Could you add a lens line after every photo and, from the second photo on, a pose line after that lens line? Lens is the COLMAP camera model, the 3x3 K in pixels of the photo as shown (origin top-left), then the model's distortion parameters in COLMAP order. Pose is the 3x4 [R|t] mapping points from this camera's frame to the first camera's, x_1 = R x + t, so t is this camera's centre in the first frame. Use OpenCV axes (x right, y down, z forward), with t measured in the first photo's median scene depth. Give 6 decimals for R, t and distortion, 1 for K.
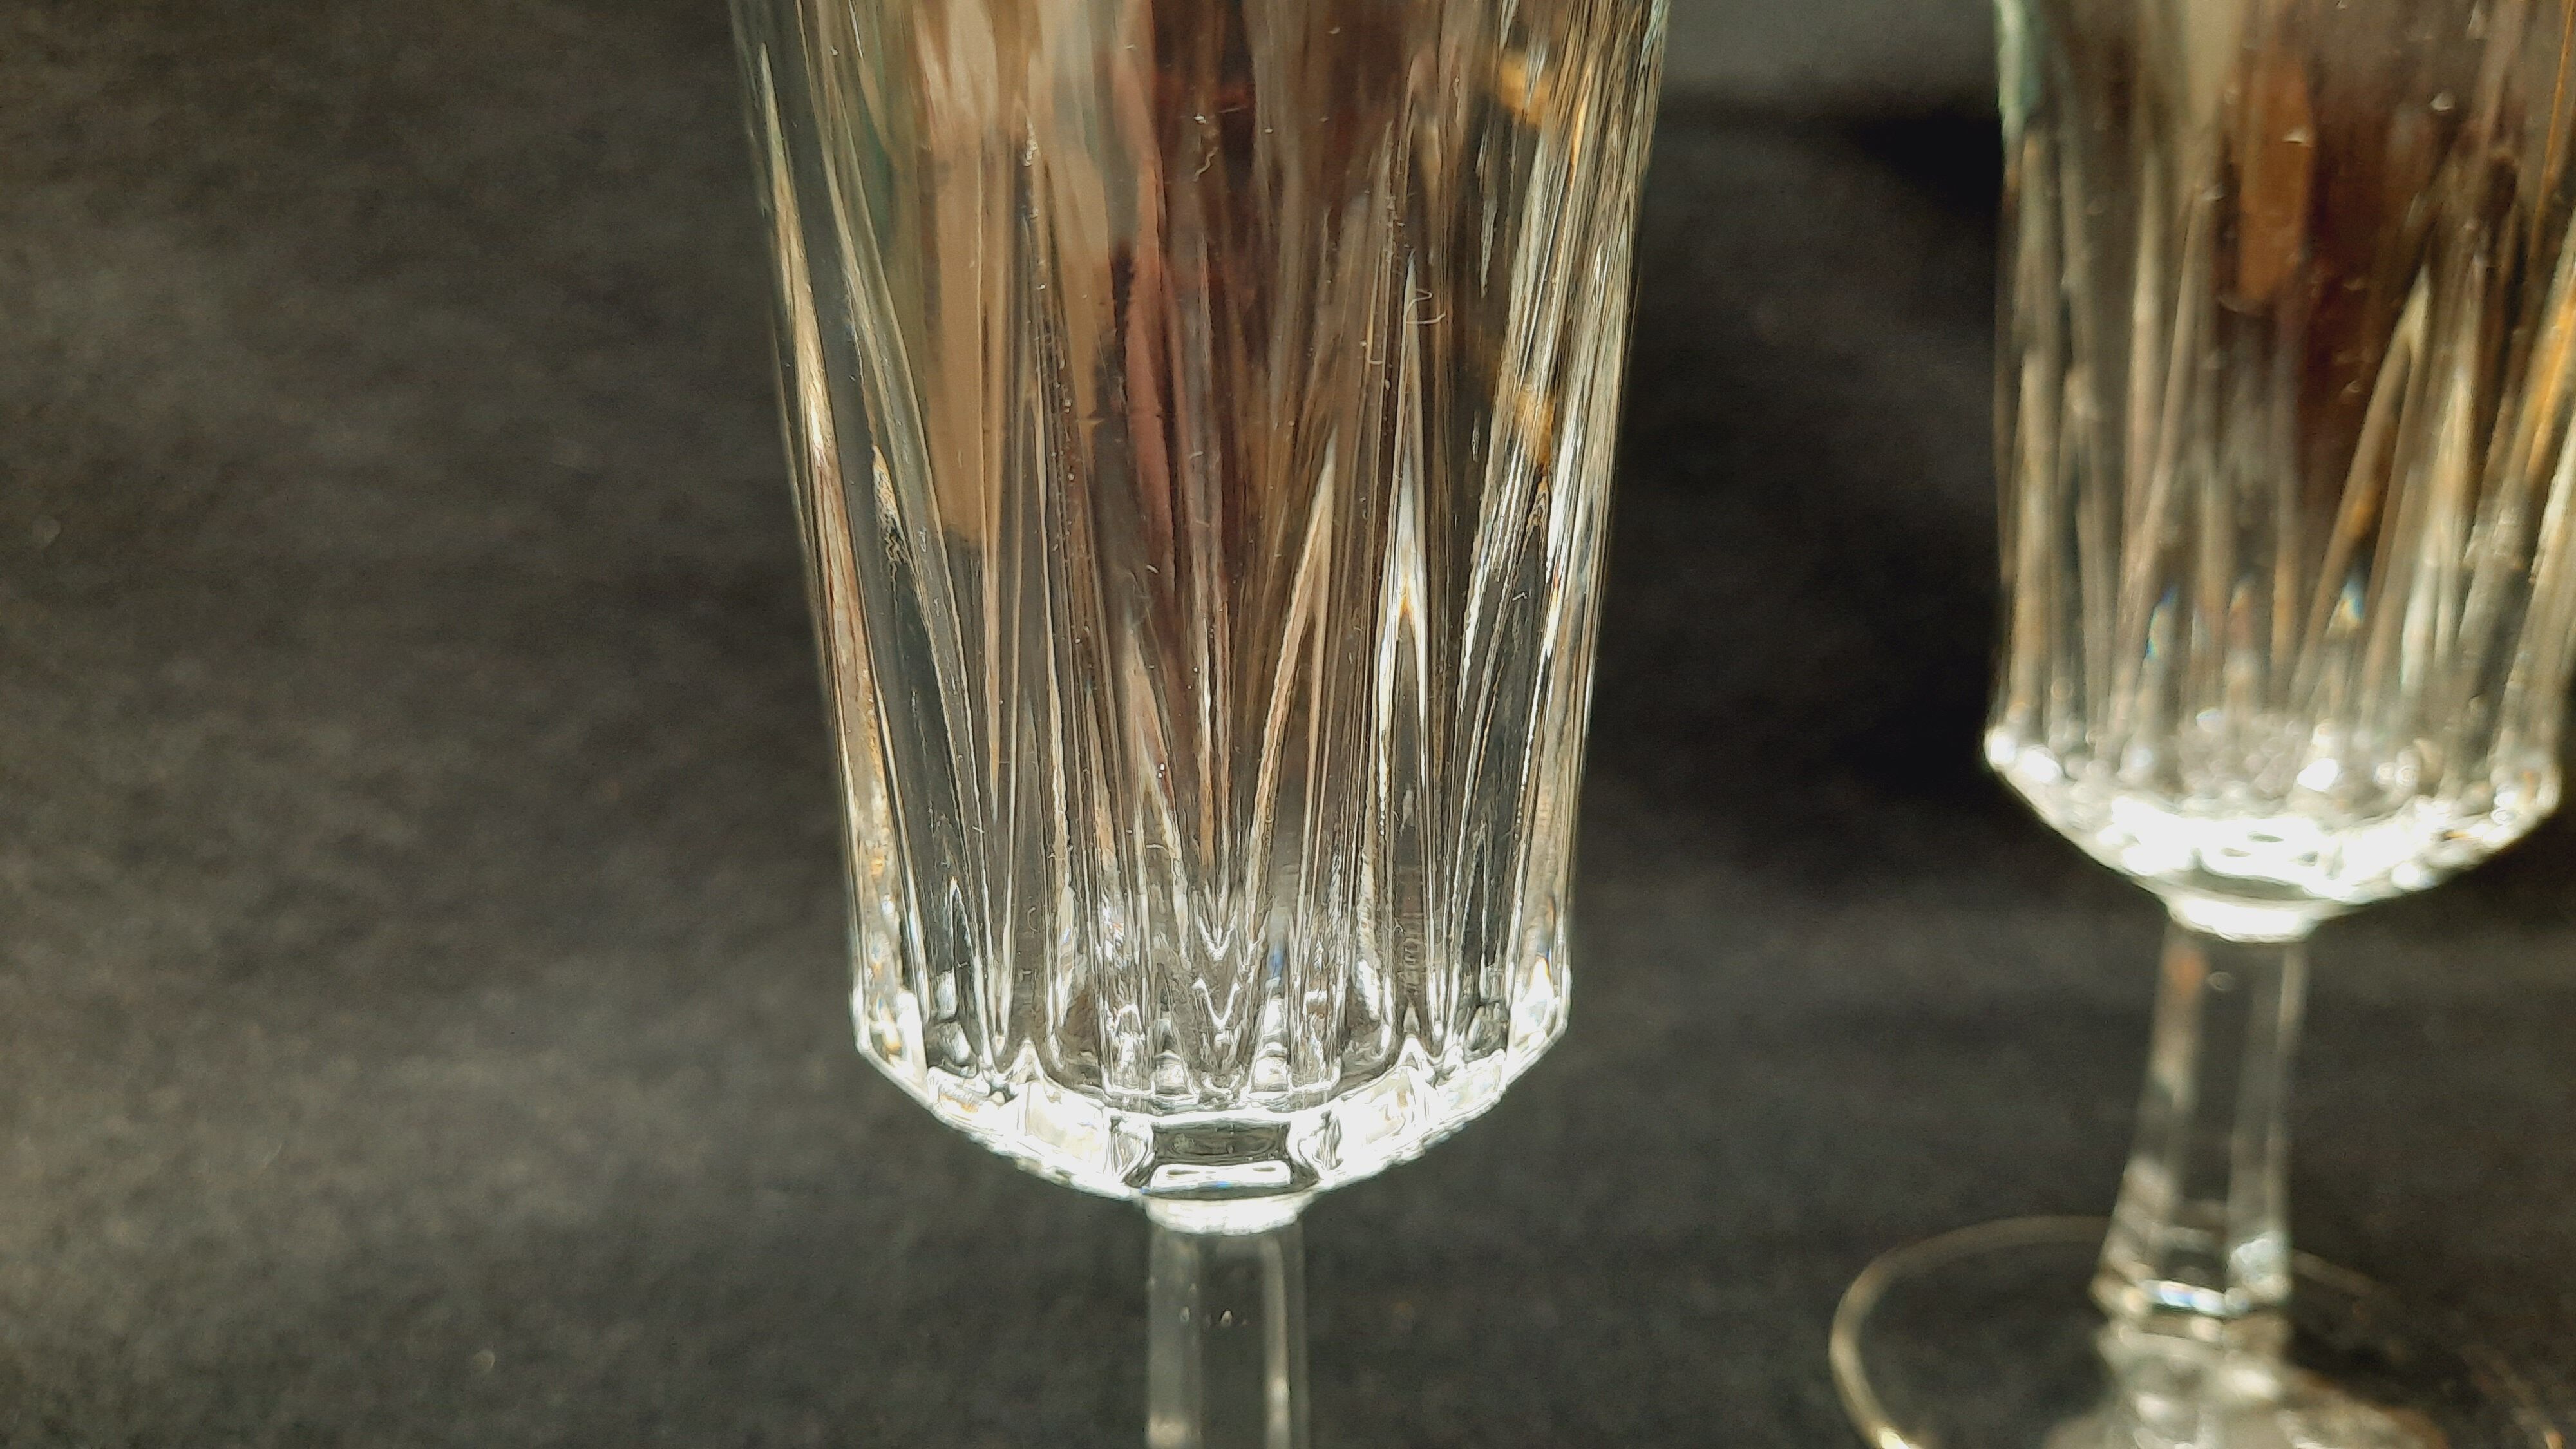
lens RADIAL K [[2141.0, 0, 1300.9], [0, 2141.0, 708.4], [0, 0, 1]] dist [-0.009139, -0.081894]
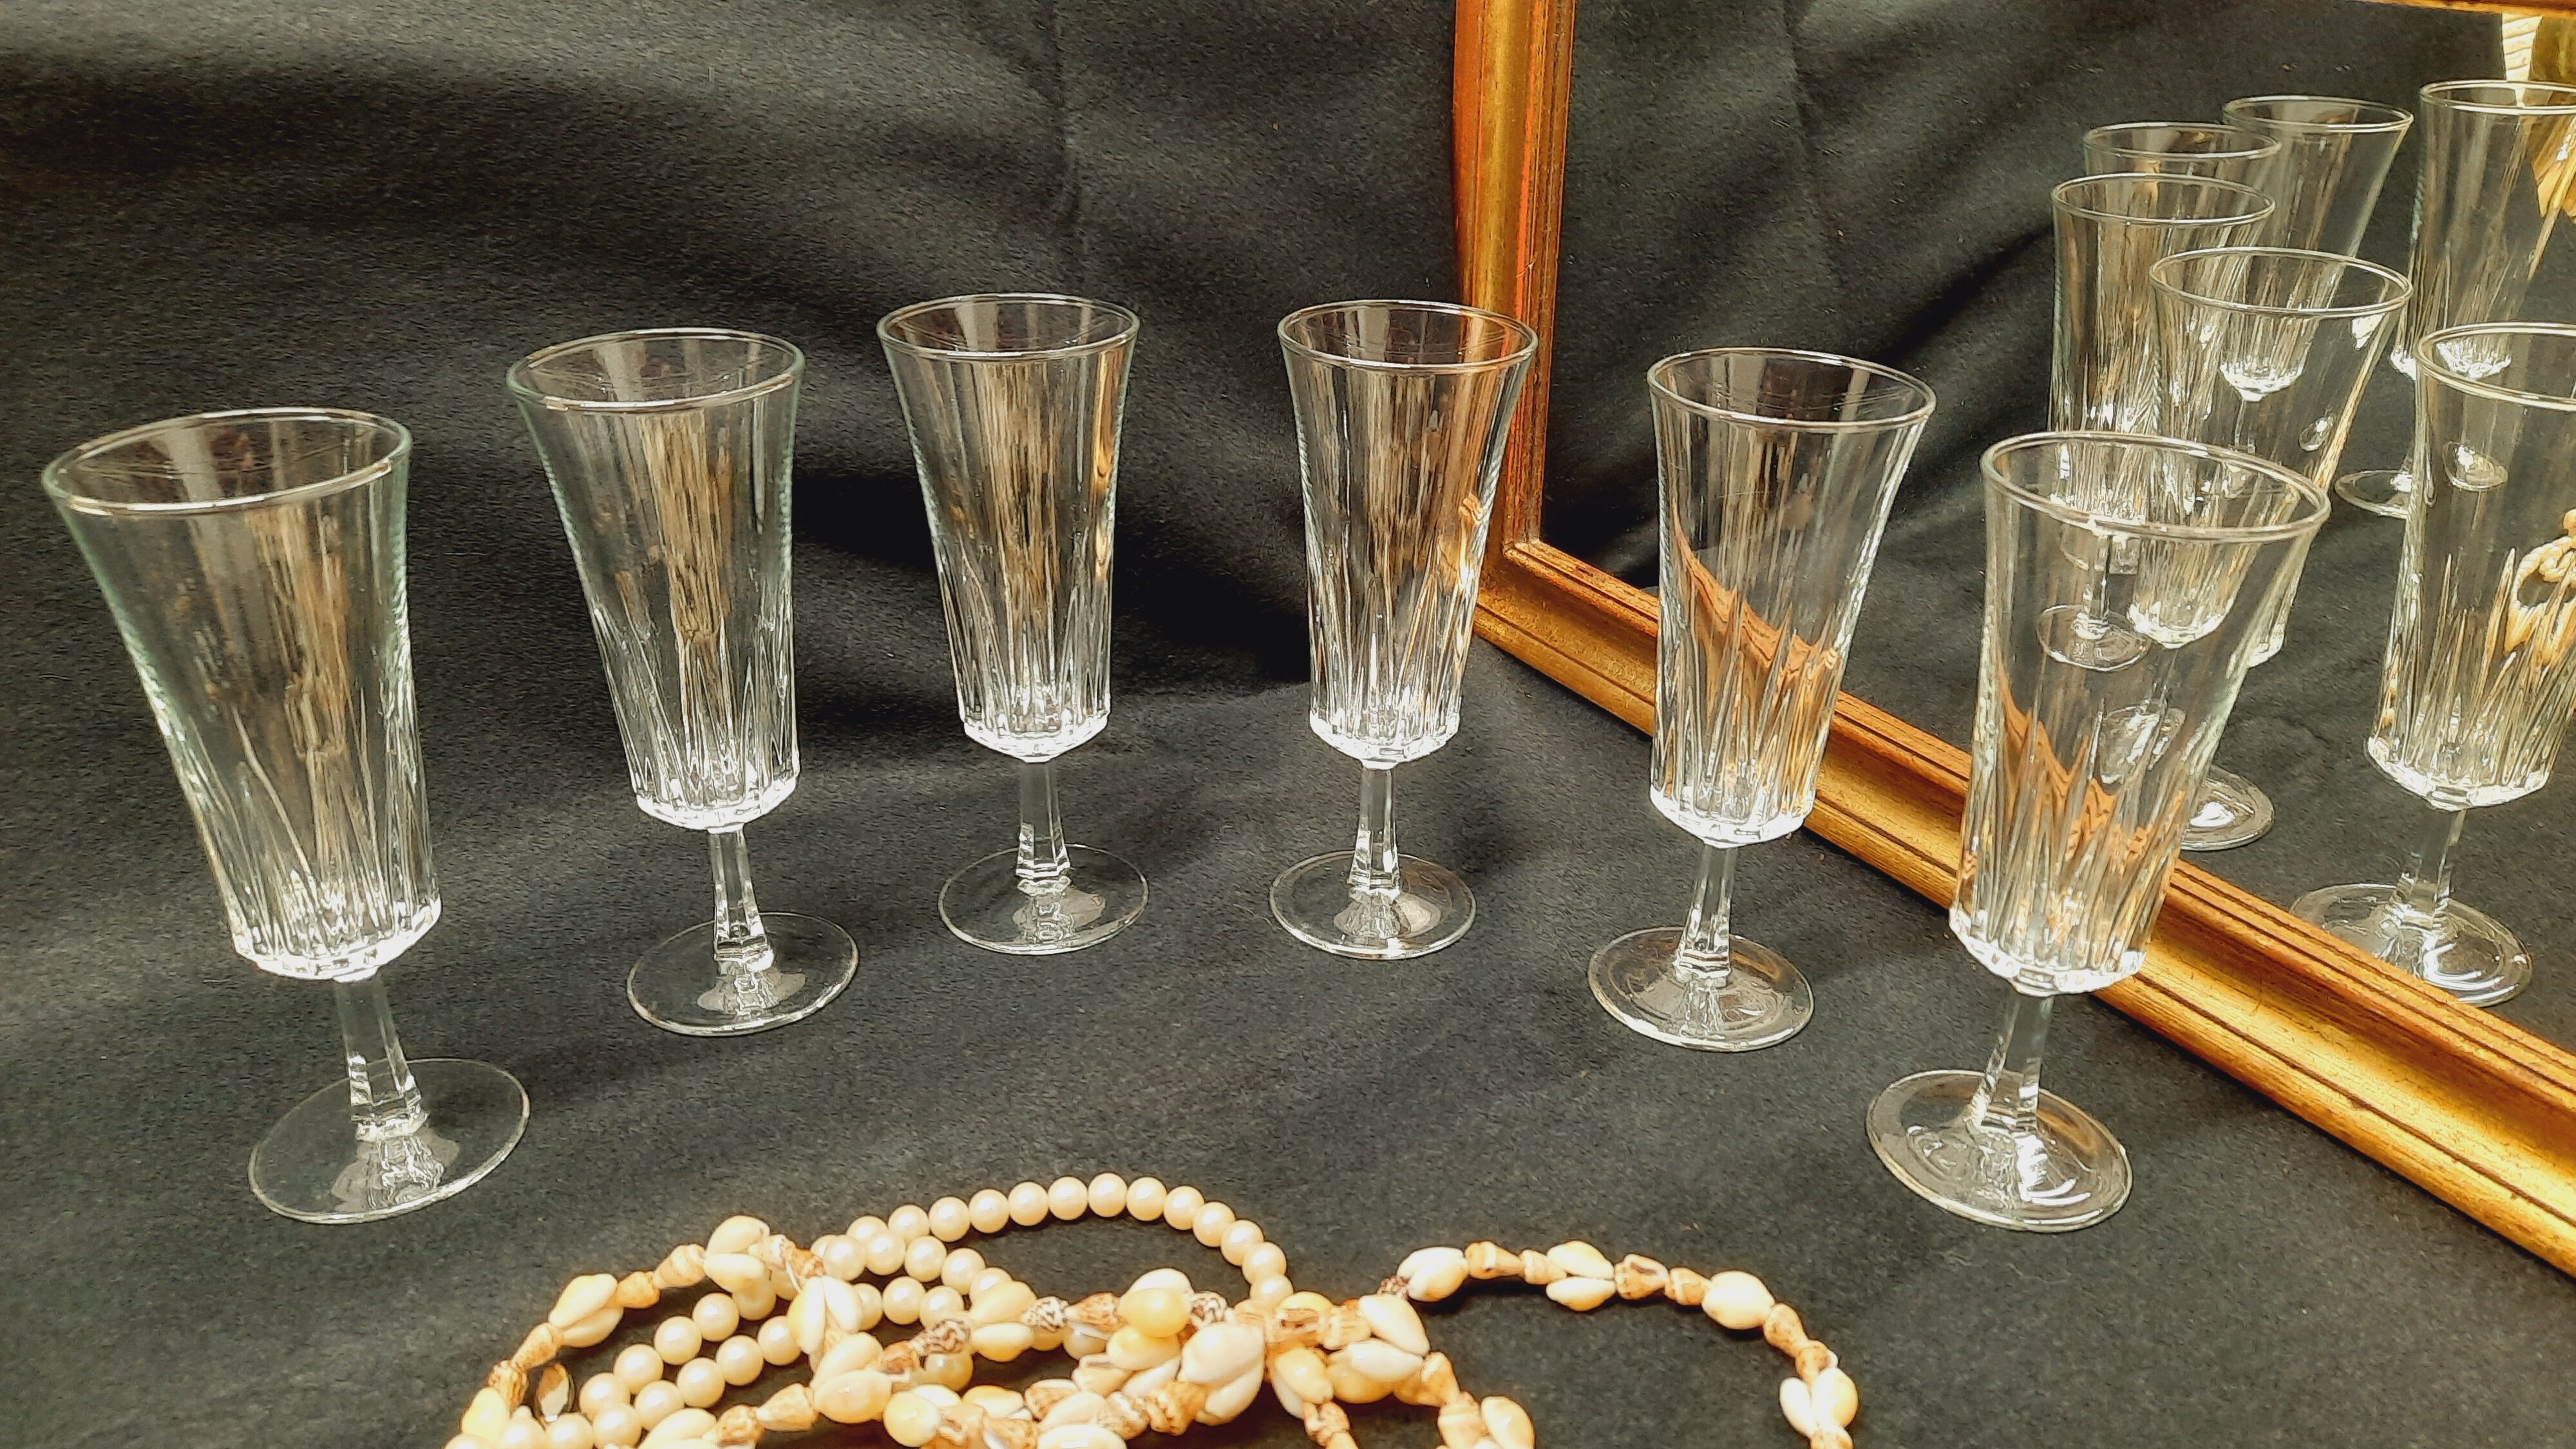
lens RADIAL K [[1869.3, 0, 1288.0], [0, 1869.3, 724.5], [0, 0, 1]] dist [0.058570, -0.048200]
pose [[0.947901, -0.115583, 0.296858, 0.372225], [0.057528, 0.978644, 0.197346, -0.491841], [-0.313328, -0.169987, 0.934307, -1.638316]]
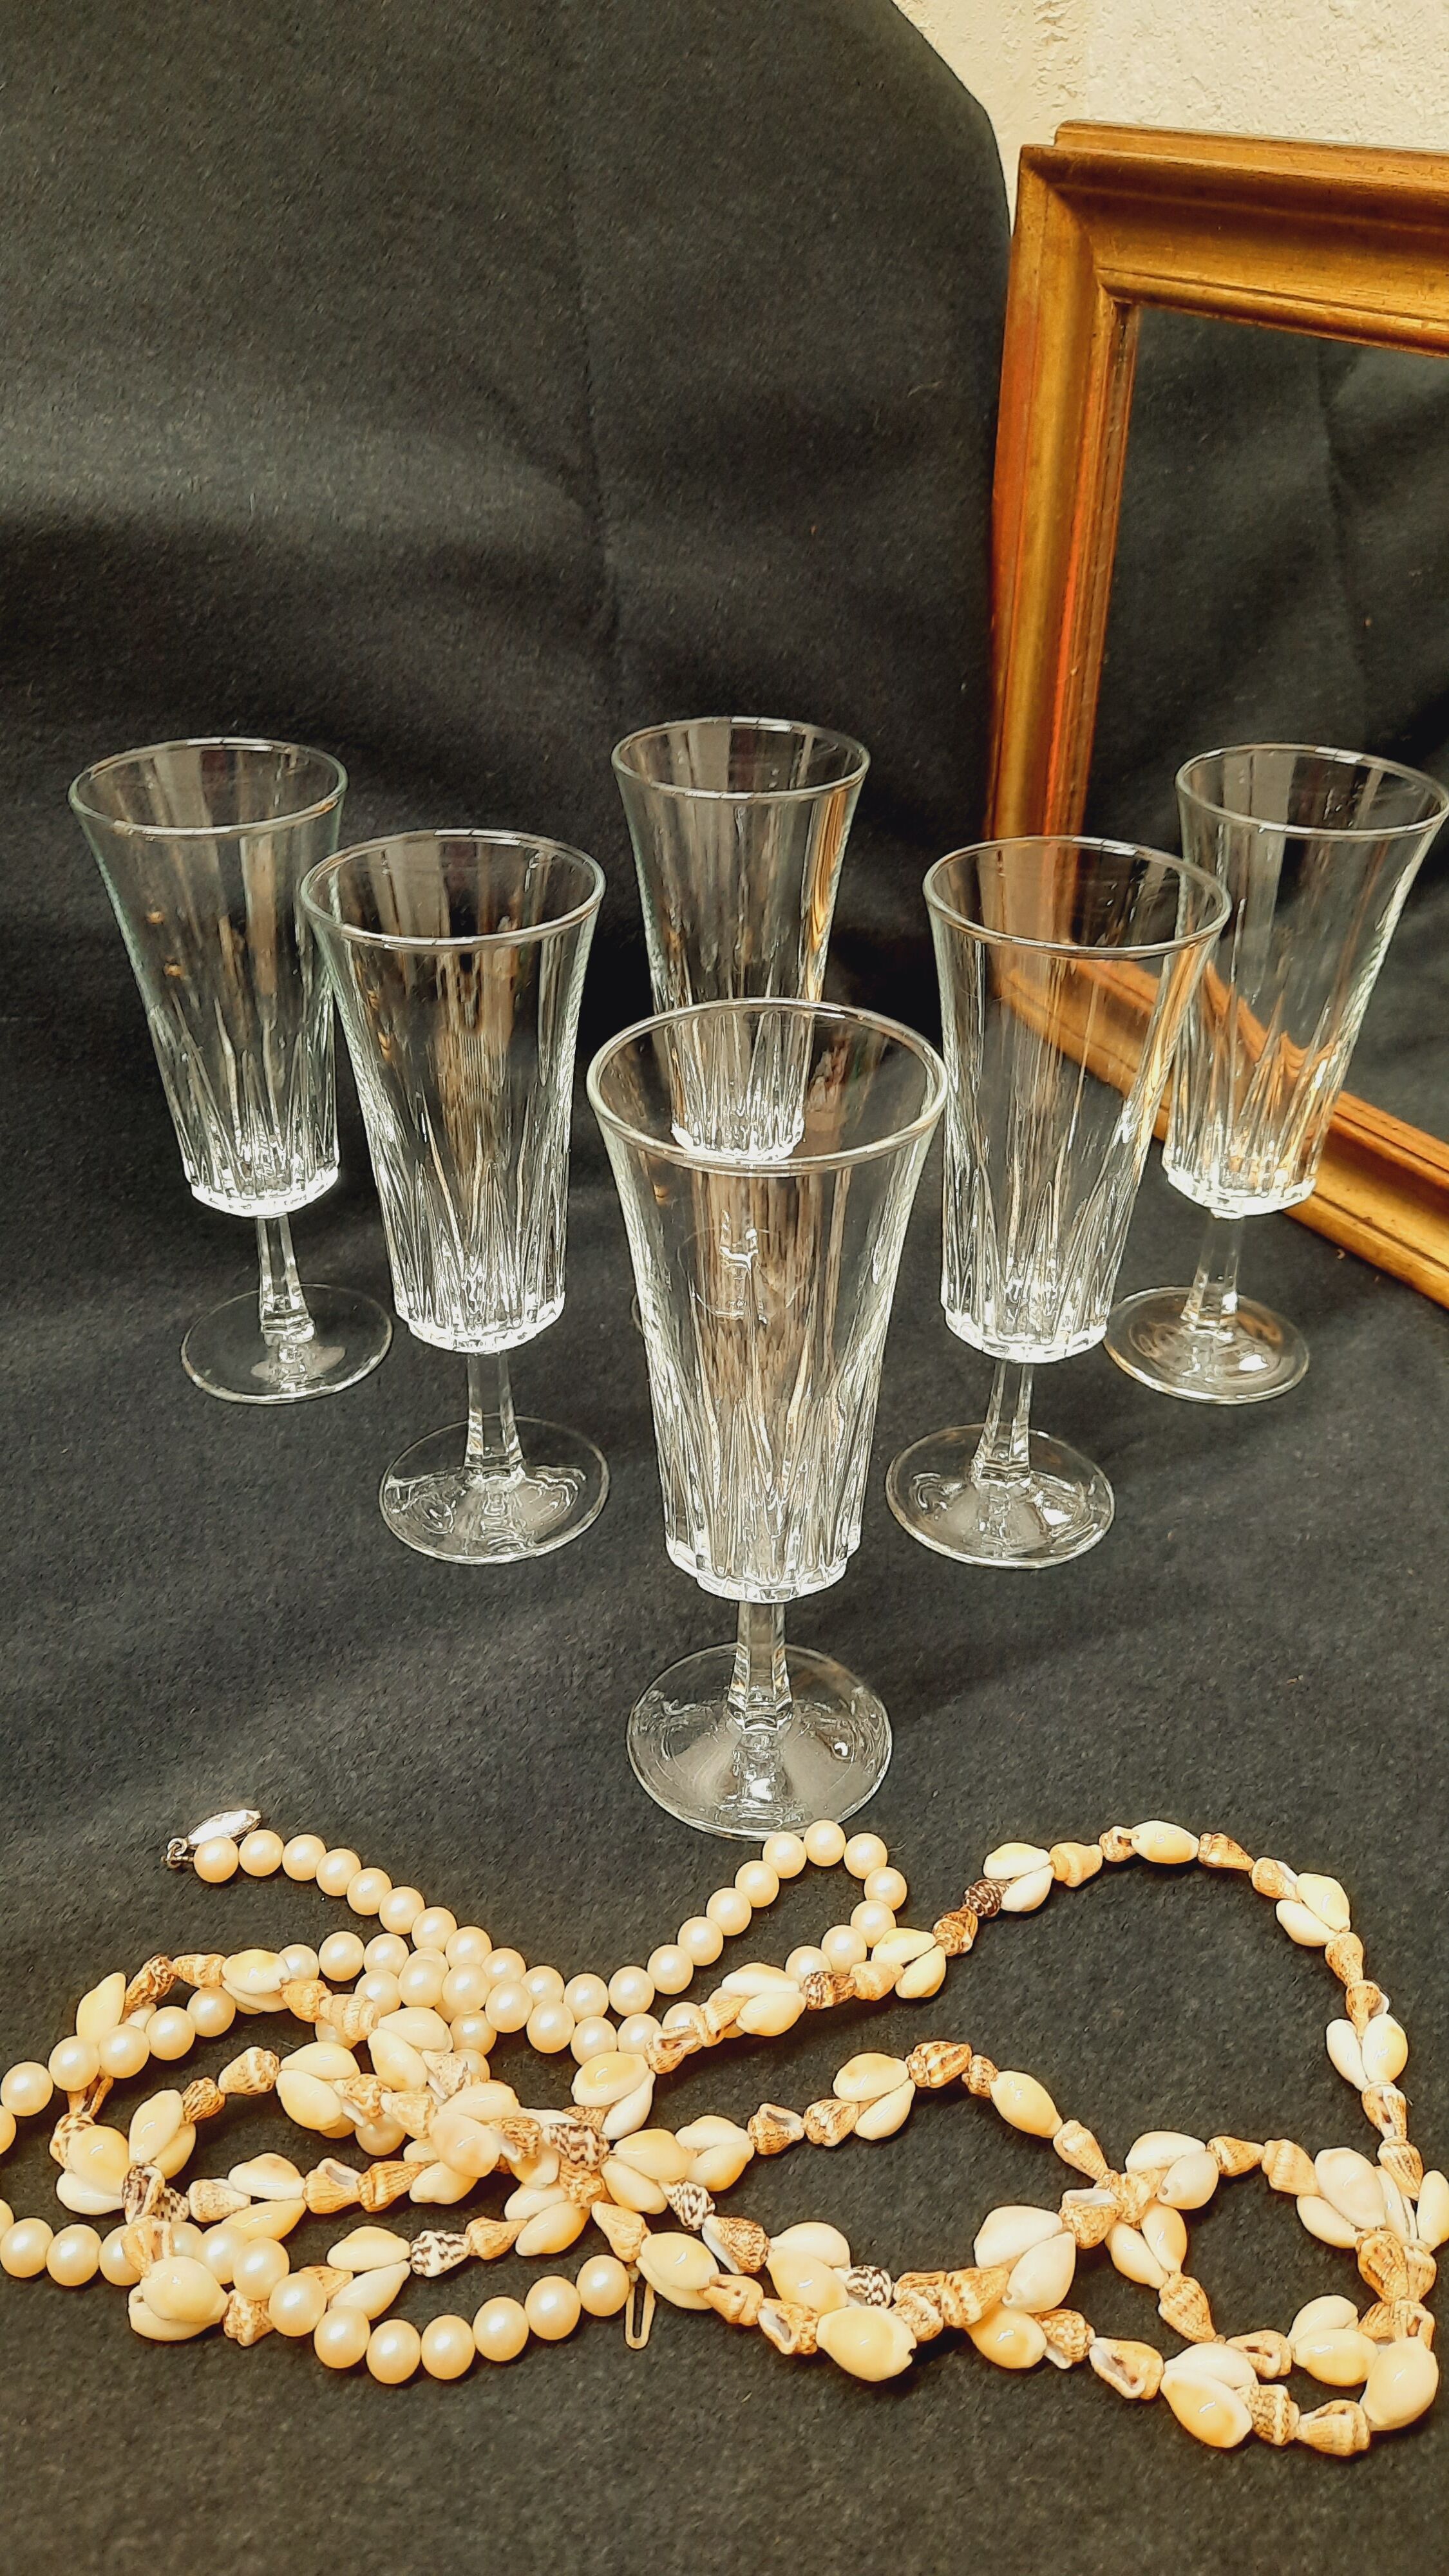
lens RADIAL K [[1876.9, 0, 724.5], [0, 1876.9, 1288.0], [0, 0, 1]] dist [0.013962, -0.004858]
pose [[0.933488, -0.175404, 0.312784, 0.114576], [0.068191, 0.943123, 0.325376, -0.700364], [-0.352066, -0.282406, 0.892355, -1.483723]]
